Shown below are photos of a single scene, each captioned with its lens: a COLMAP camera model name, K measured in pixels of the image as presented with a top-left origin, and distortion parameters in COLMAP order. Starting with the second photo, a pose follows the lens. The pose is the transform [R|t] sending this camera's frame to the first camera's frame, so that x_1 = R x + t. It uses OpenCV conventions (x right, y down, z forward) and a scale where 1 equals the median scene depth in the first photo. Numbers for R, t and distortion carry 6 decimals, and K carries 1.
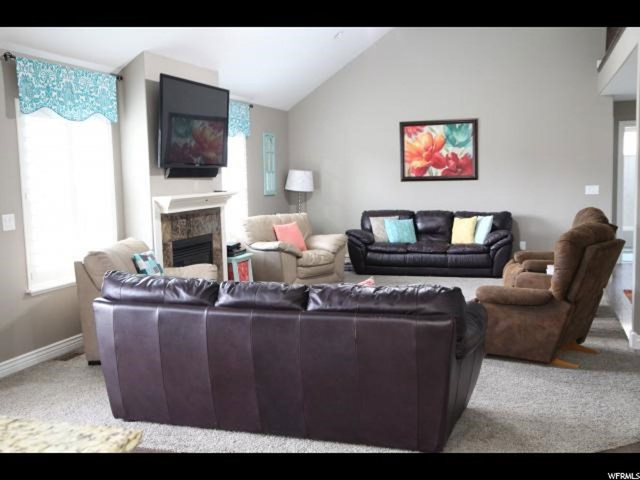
lens RADIAL K [[513.2, 0, 320.0], [0, 513.2, 240.0], [0, 0, 1]] dist [0.002895, -0.000641]
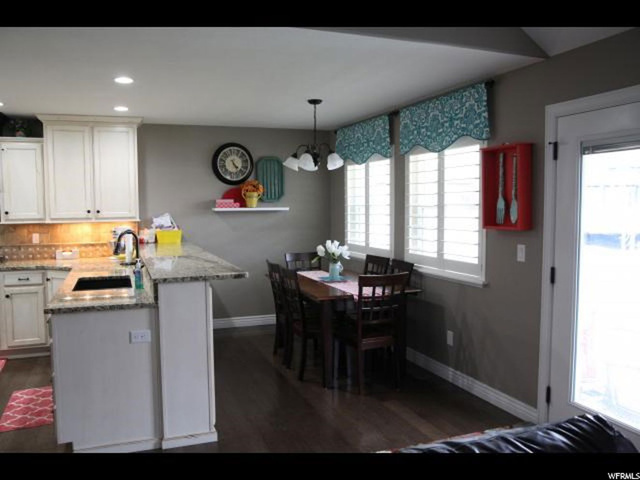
lens RADIAL K [[526.3, 0, 320.0], [0, 526.3, 240.0], [0, 0, 1]] dist [-0.118396, 0.126825]
pose [[-0.709092, 0.149244, -0.689140, 0.424488], [0.005606, 0.978506, 0.206142, -0.276773], [0.705093, 0.142311, -0.694688, 1.594416]]
